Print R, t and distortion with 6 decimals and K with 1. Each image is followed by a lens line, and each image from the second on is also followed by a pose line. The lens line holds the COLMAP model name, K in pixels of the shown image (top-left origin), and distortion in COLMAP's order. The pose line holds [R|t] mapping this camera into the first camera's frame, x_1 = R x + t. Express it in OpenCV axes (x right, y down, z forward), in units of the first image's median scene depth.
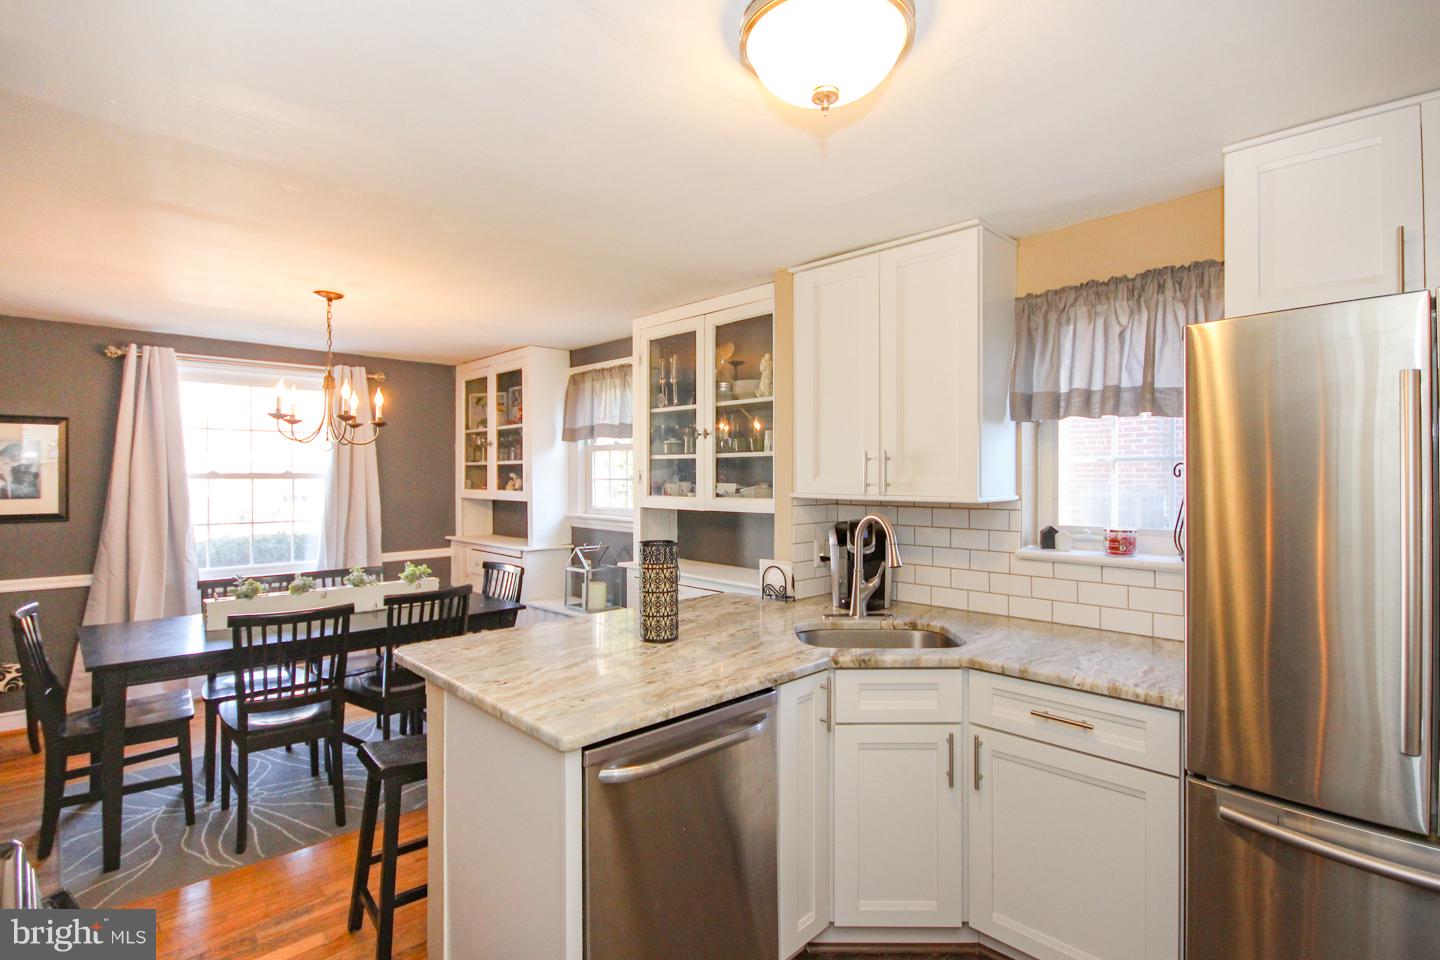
lens RADIAL K [[668.9, 0, 714.5], [0, 668.9, 475.8], [0, 0, 1]] dist [-0.005492, -0.001191]
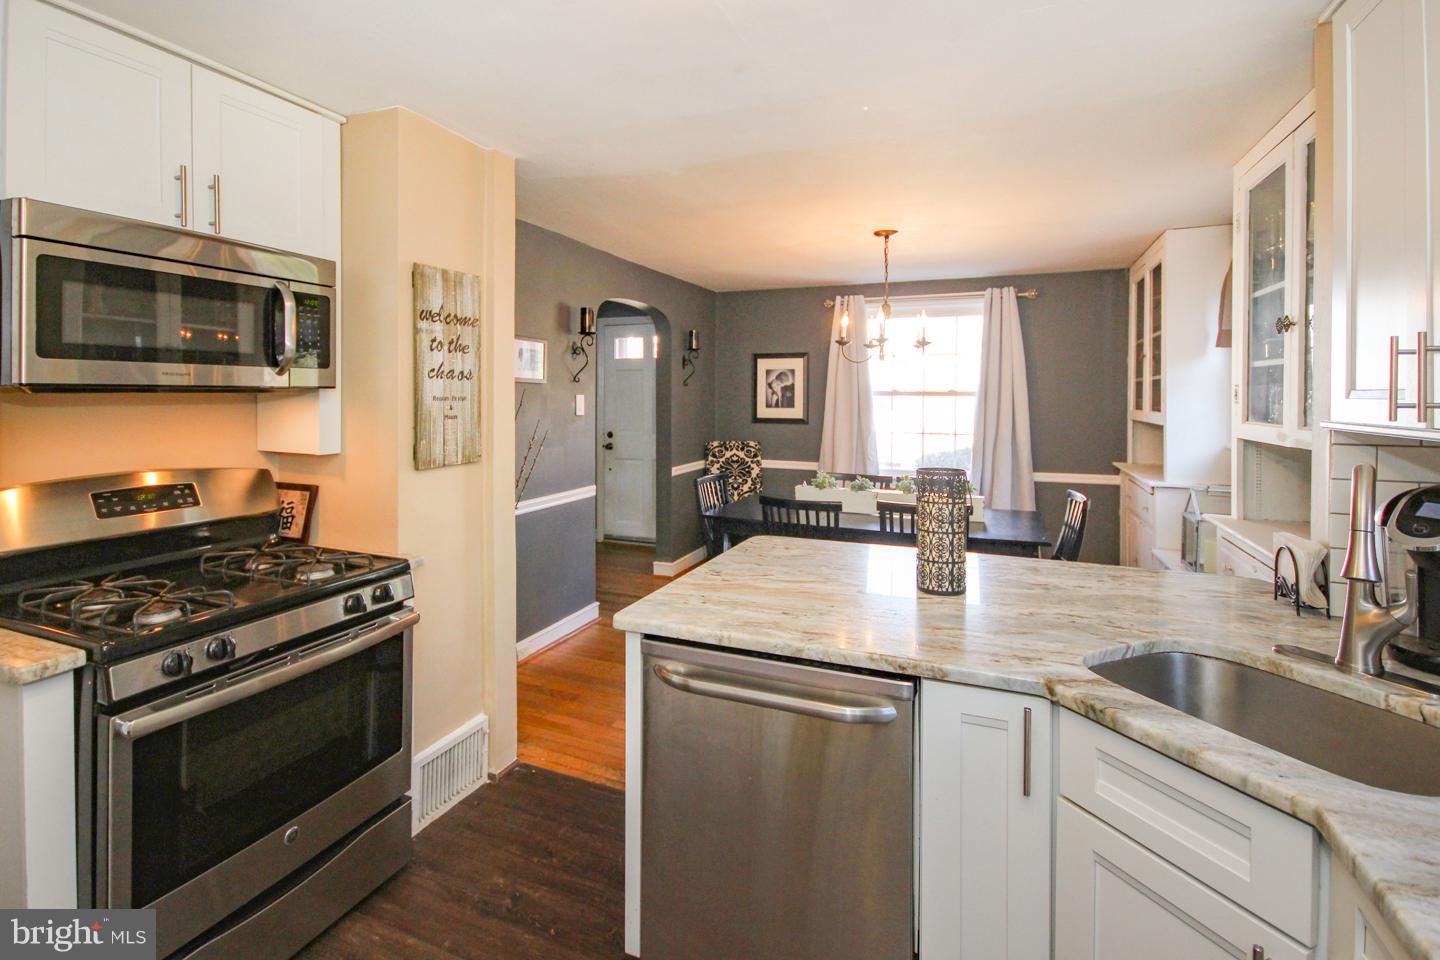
lens RADIAL K [[668.9, 0, 707.4], [0, 668.9, 399.6], [0, 0, 1]] dist [-0.005492, -0.001191]
pose [[0.412741, 0.008987, -0.910804, 0.324109], [-0.004658, 0.999959, 0.007756, 0.004673], [0.910837, 0.001041, 0.412765, 0.246989]]
